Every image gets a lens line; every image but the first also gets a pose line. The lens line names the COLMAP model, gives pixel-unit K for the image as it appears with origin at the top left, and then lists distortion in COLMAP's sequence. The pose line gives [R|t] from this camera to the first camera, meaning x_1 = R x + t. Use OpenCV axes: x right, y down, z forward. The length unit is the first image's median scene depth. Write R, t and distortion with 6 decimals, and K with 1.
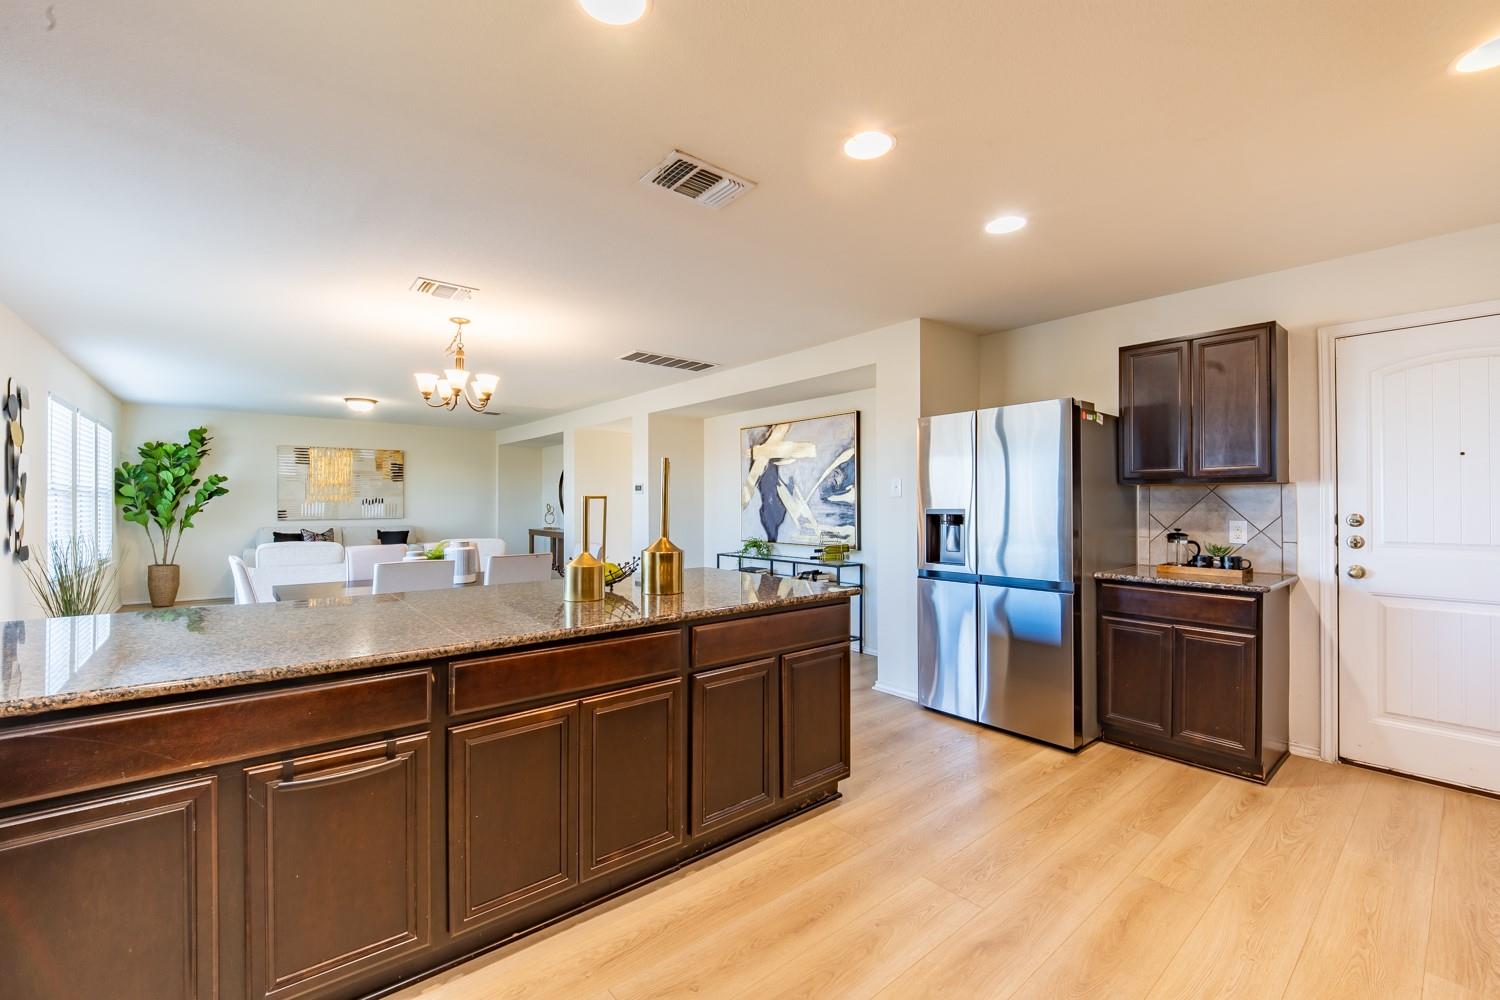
lens RADIAL K [[616.1, 0, 748.2], [0, 616.1, 499.7], [0, 0, 1]] dist [-0.003672, -0.003595]
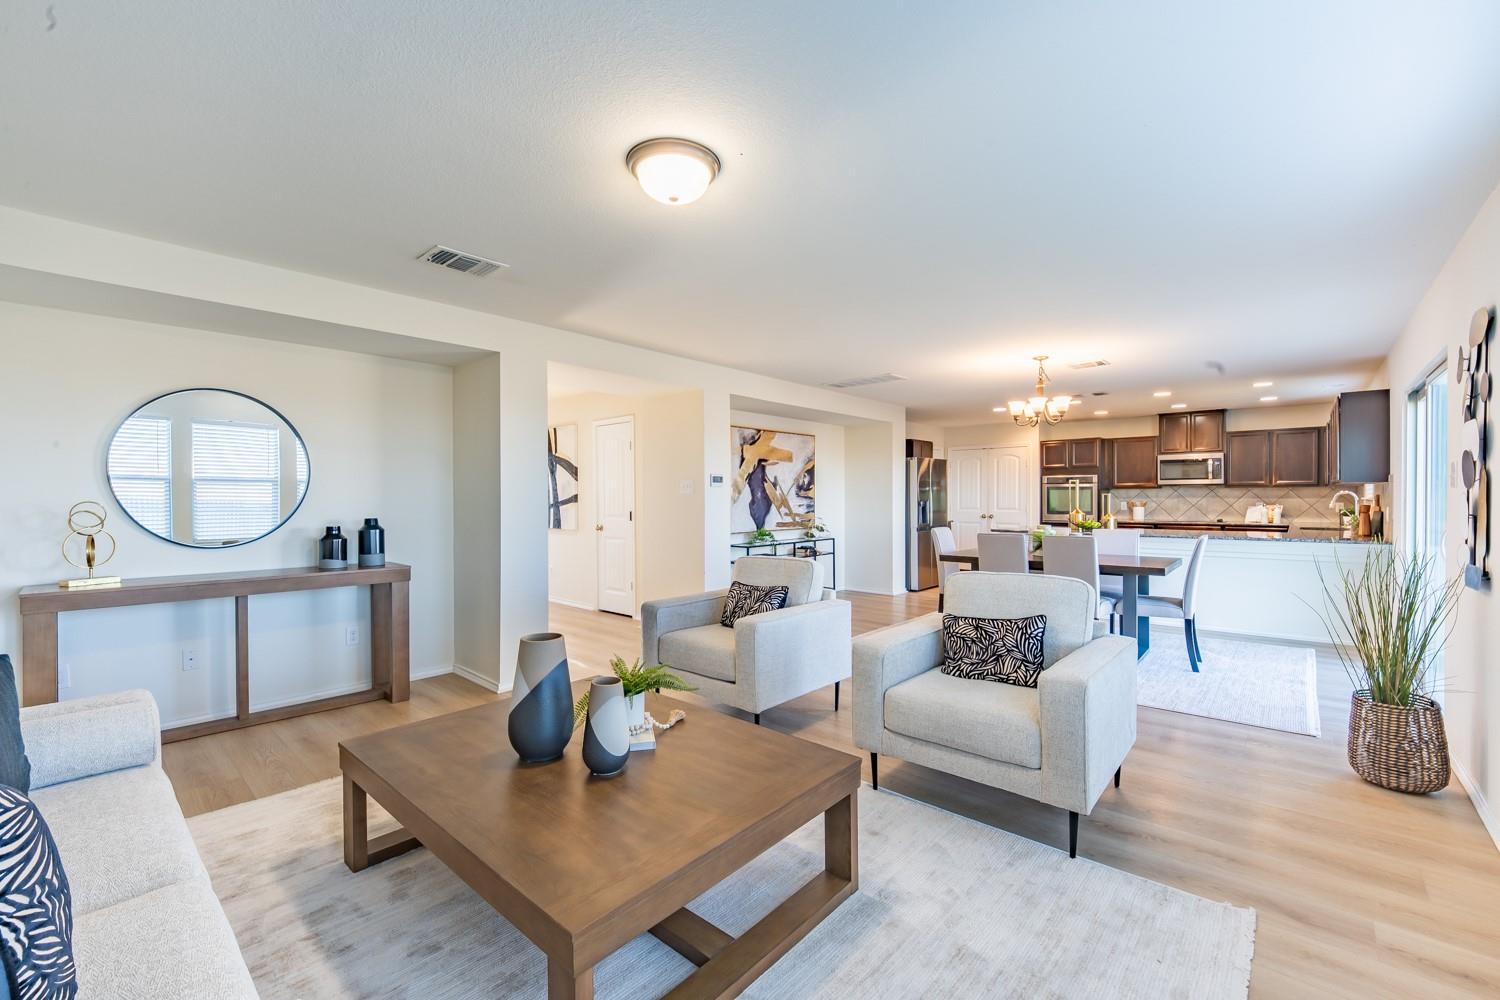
lens RADIAL K [[616.1, 0, 744.4], [0, 616.1, 499.2], [0, 0, 1]] dist [-0.003672, -0.003595]
pose [[-0.135779, -0.002719, 0.990735, -0.934507], [-0.002860, 0.999993, 0.002352, 0.005473], [-0.990735, -0.002514, -0.135785, 1.000086]]
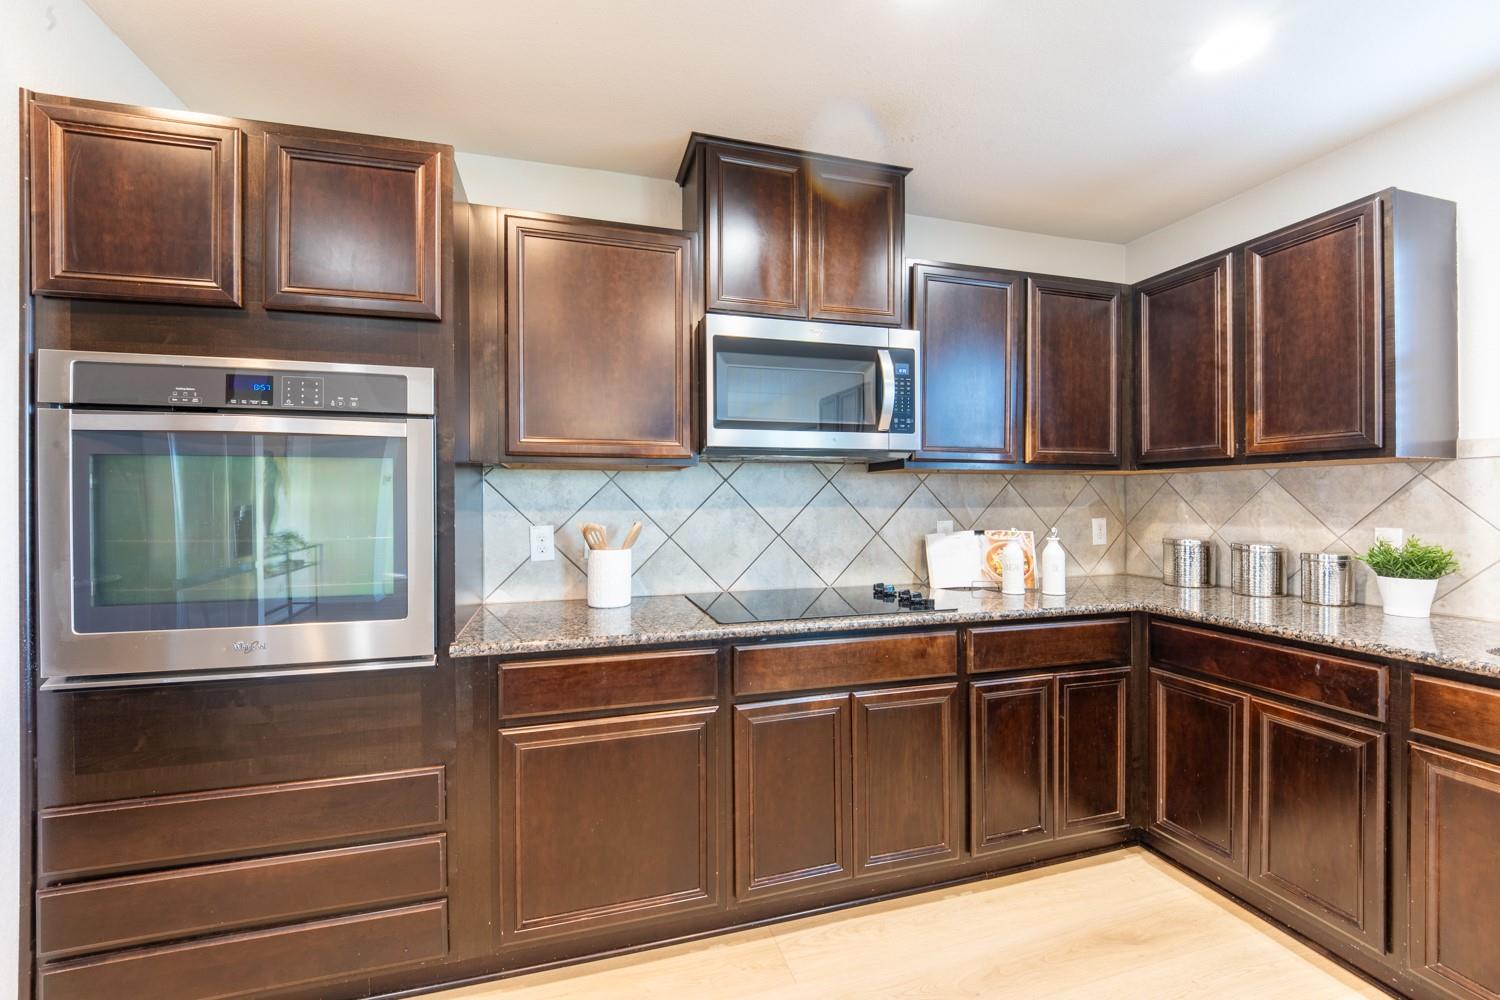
lens RADIAL K [[616.1, 0, 750.9], [0, 616.1, 502.7], [0, 0, 1]] dist [-0.003672, -0.003595]
pose [[-0.919429, 0.001683, 0.393252, 0.052076], [-0.000232, 0.999988, -0.004824, 0.002252], [-0.393255, -0.004526, -0.919418, 0.248979]]
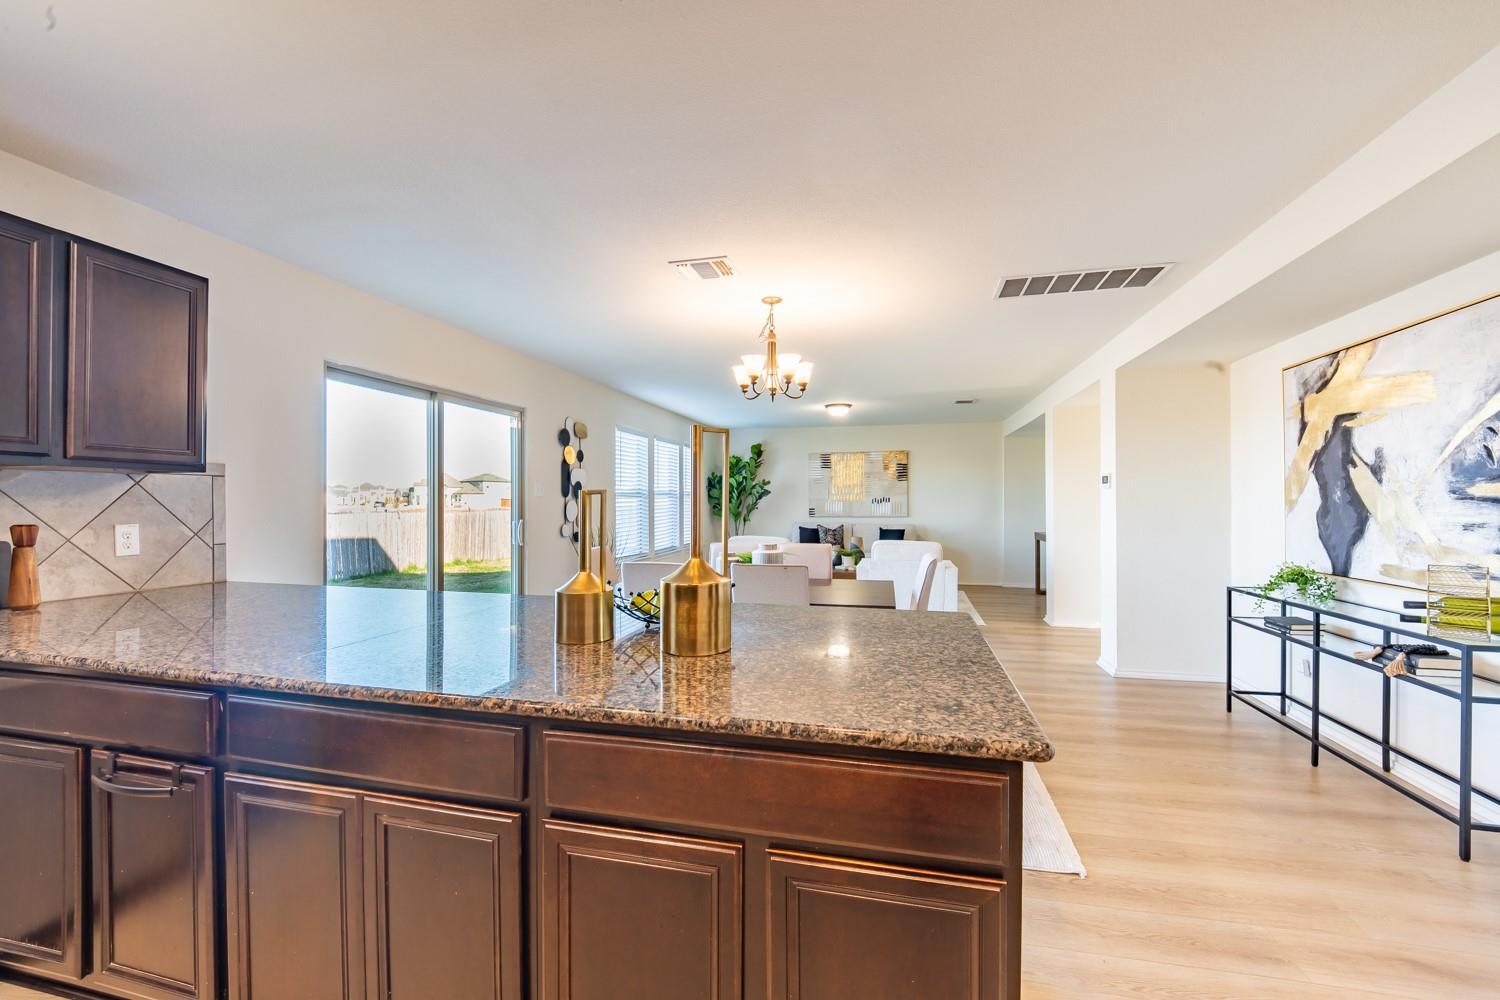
lens RADIAL K [[616.1, 0, 743.8], [0, 616.1, 501.5], [0, 0, 1]] dist [-0.003672, -0.003595]
pose [[0.592171, -0.002334, -0.805809, 0.132673], [0.006153, 0.999980, 0.001625, 0.001754], [0.805789, -0.005920, 0.592173, 0.239892]]
